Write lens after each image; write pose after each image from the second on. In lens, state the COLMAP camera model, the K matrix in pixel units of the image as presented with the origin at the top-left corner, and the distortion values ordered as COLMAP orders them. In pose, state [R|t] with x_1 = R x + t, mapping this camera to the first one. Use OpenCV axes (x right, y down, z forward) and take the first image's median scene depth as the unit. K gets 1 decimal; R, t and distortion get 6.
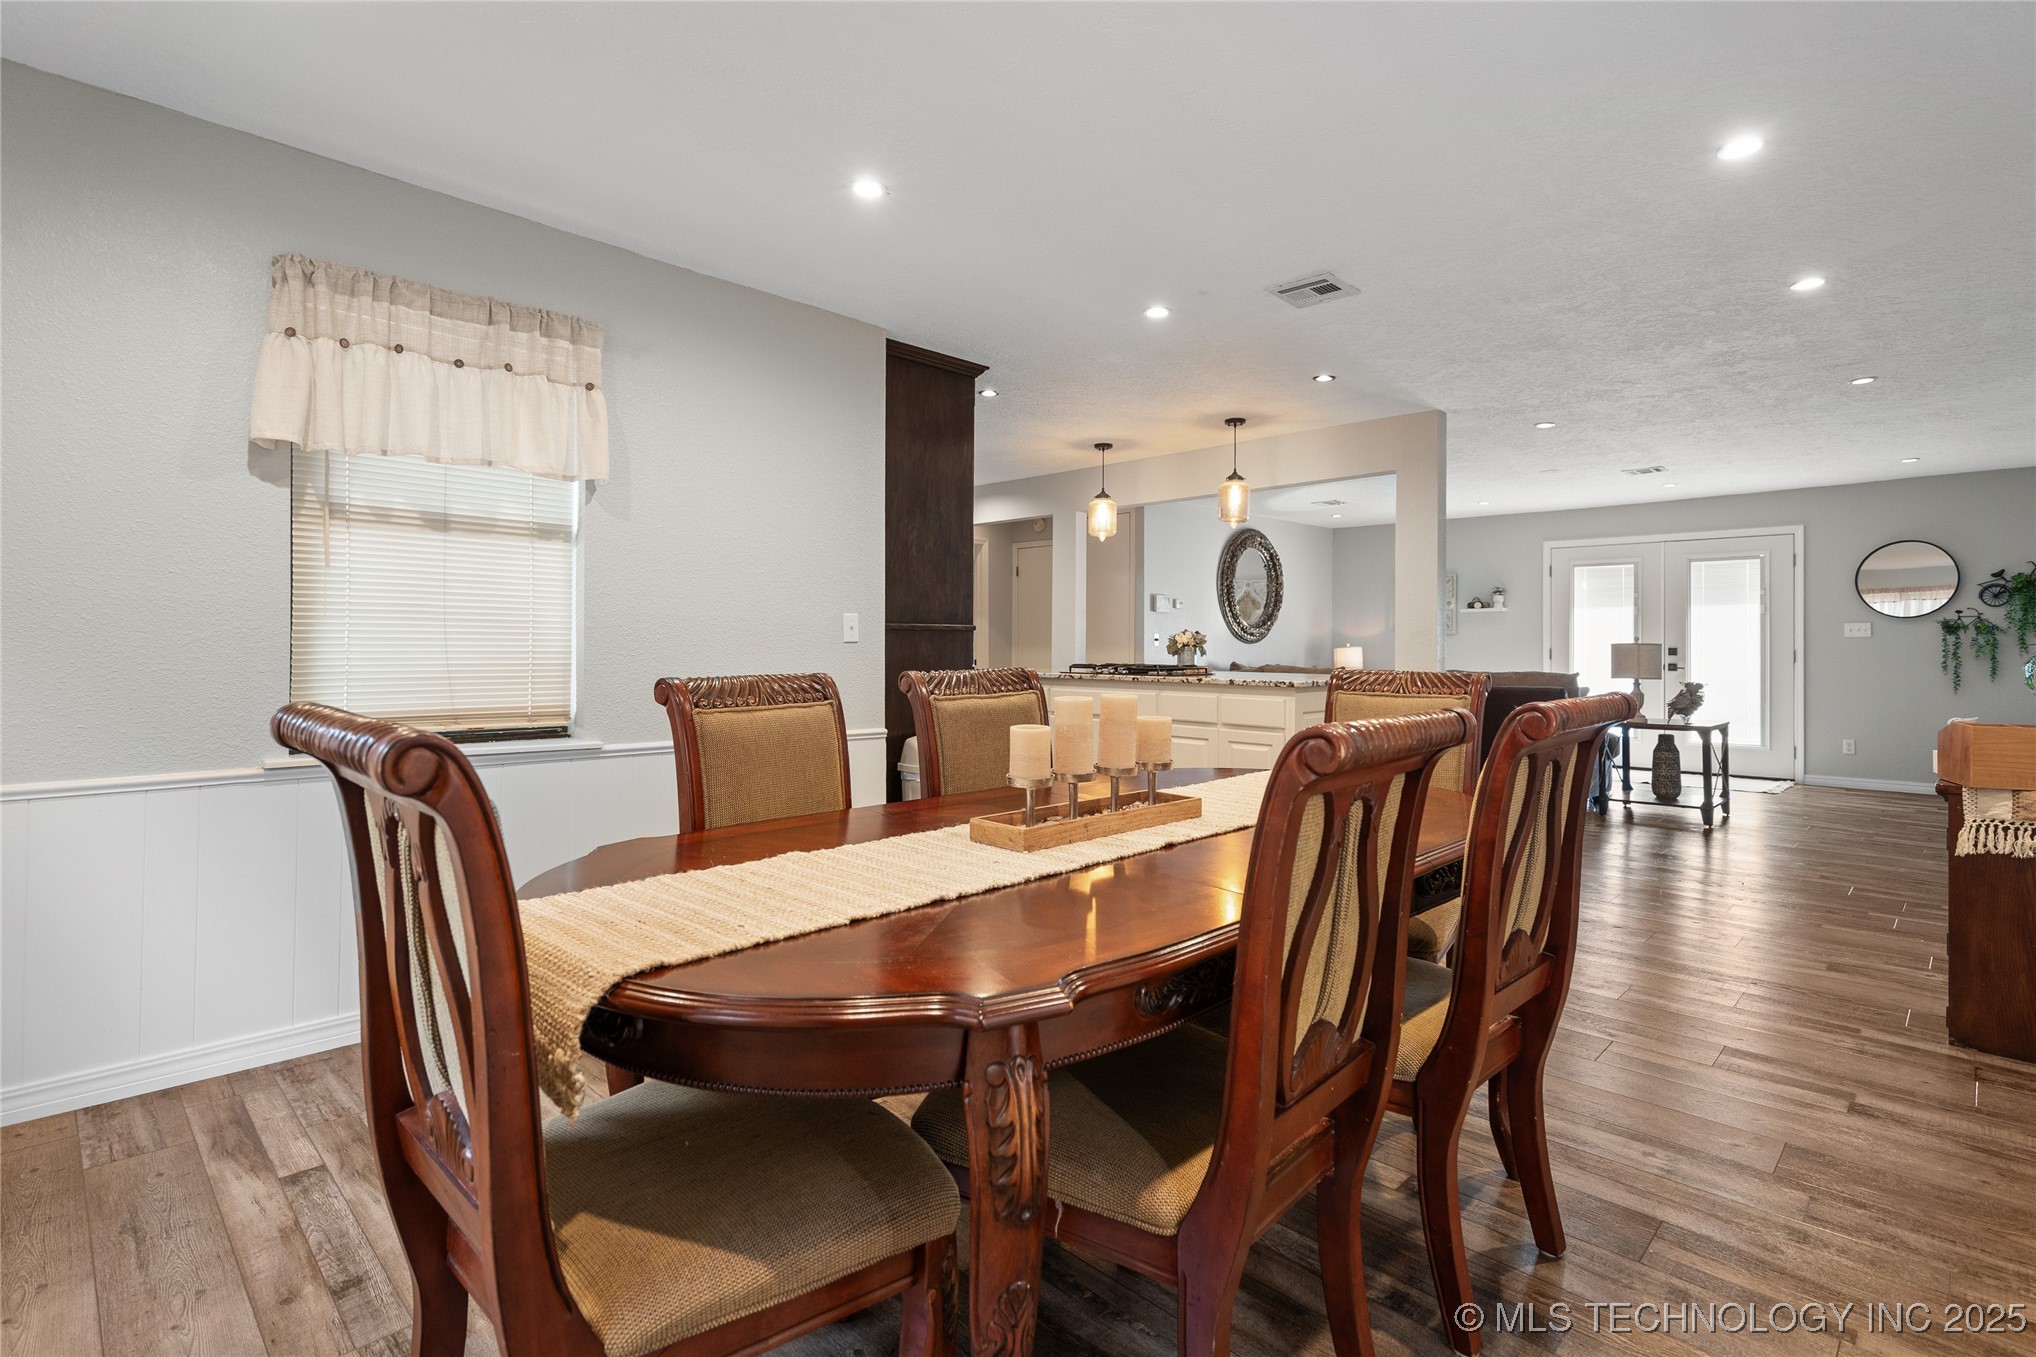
lens RADIAL K [[962.5, 0, 1028.4], [0, 962.5, 633.4], [0, 0, 1]] dist [-0.001488, 0.001375]
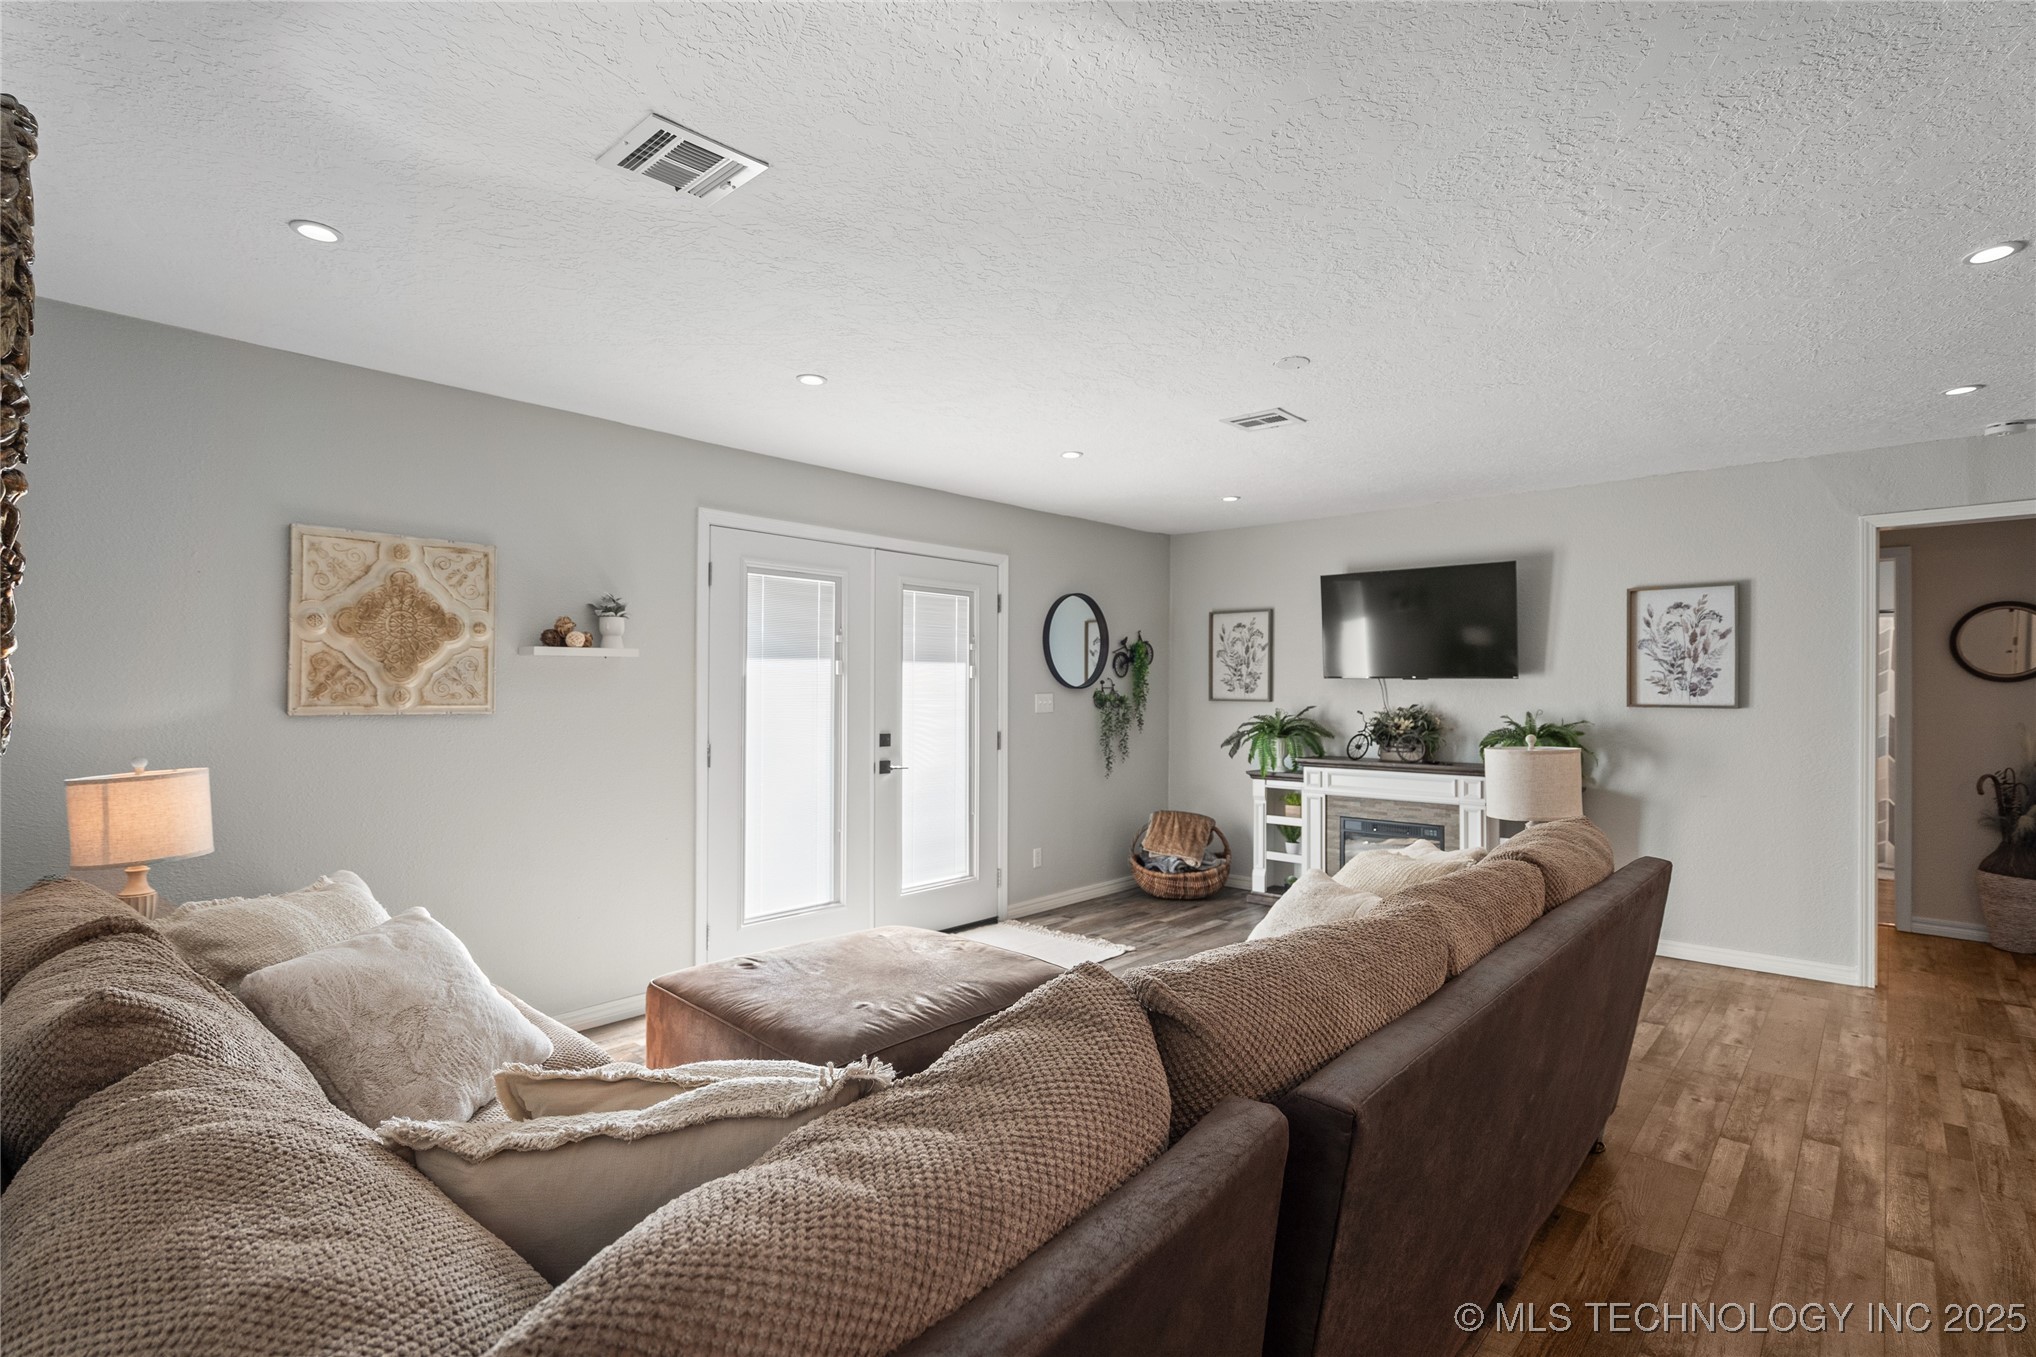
lens RADIAL K [[962.5, 0, 1015.1], [0, 962.5, 668.6], [0, 0, 1]] dist [-0.001488, 0.001375]
pose [[-0.038037, 0.019557, 0.999085, 0.095430], [-0.014605, 0.999691, -0.020125, -0.014921], [-0.999170, -0.015357, -0.037740, 1.021493]]
